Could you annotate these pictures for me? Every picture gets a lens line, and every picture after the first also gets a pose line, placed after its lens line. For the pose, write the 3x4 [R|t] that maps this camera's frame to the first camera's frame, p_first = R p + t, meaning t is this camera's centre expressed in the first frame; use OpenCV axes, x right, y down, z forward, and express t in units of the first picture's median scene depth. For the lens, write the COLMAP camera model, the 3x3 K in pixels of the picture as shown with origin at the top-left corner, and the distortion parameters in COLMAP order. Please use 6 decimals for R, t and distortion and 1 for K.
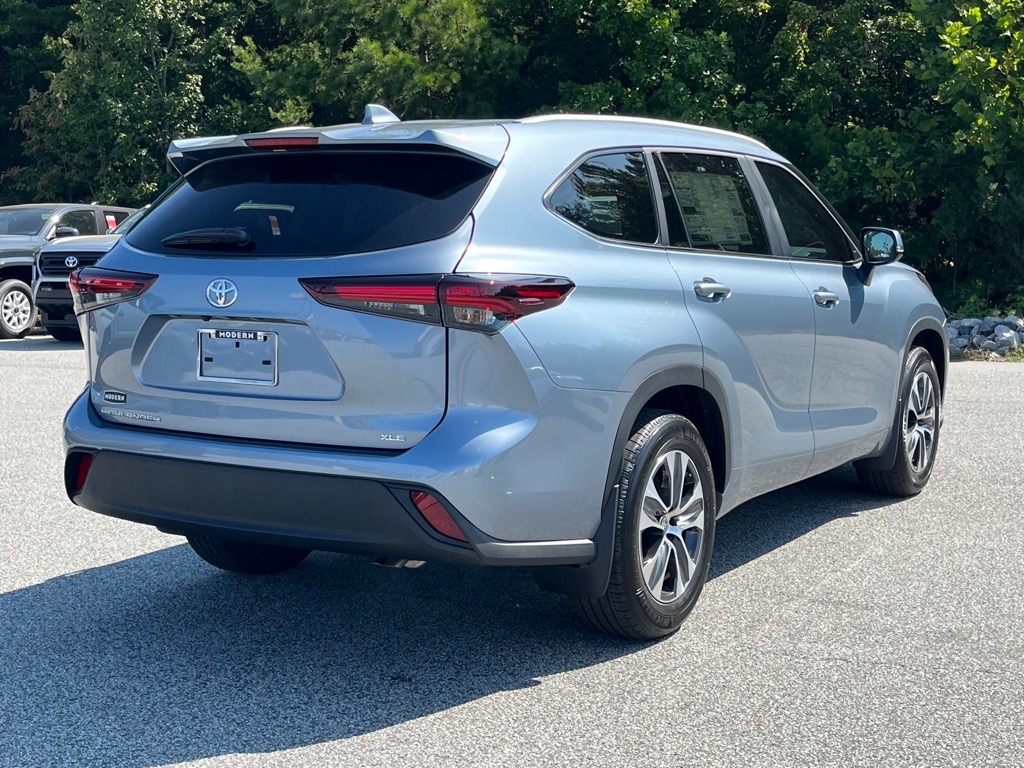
lens RADIAL K [[1429.6, 0, 513.8], [0, 1429.6, 389.5], [0, 0, 1]] dist [0.076283, 0.000000]
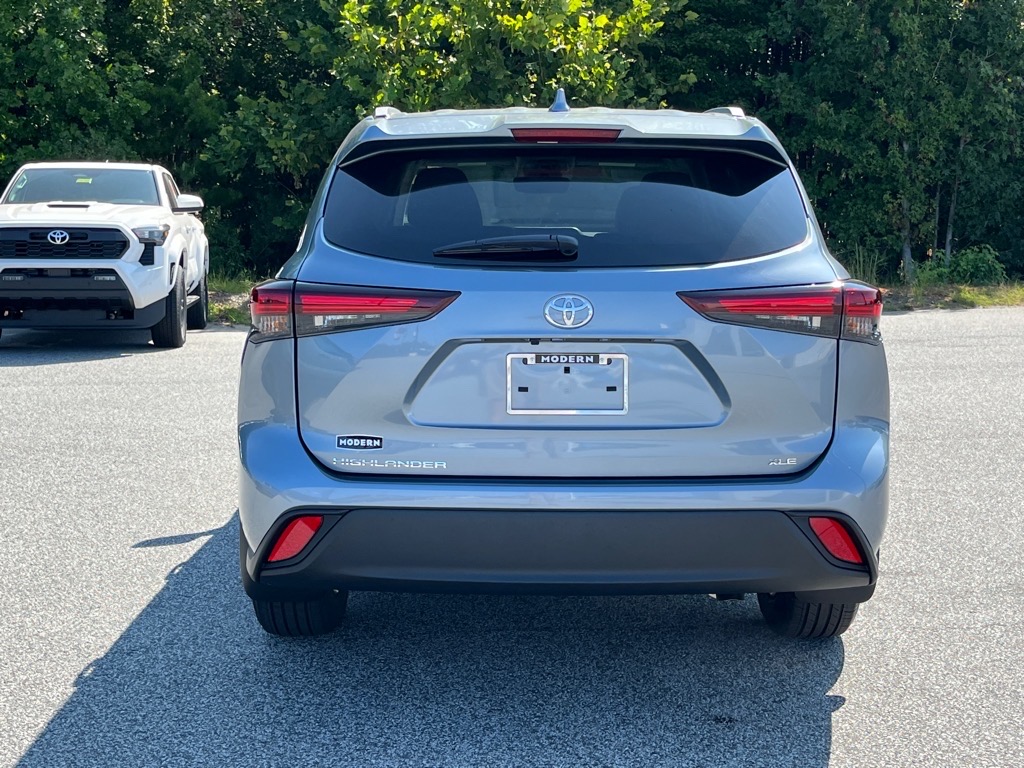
lens RADIAL K [[1429.6, 0, 513.0], [0, 1429.6, 379.7], [0, 0, 1]] dist [0.076283, 0.000000]
pose [[0.859698, -0.065116, 0.506635, -0.131802], [0.055652, 0.997877, 0.033819, -0.011354], [-0.507762, -0.000878, 0.861497, 0.055847]]
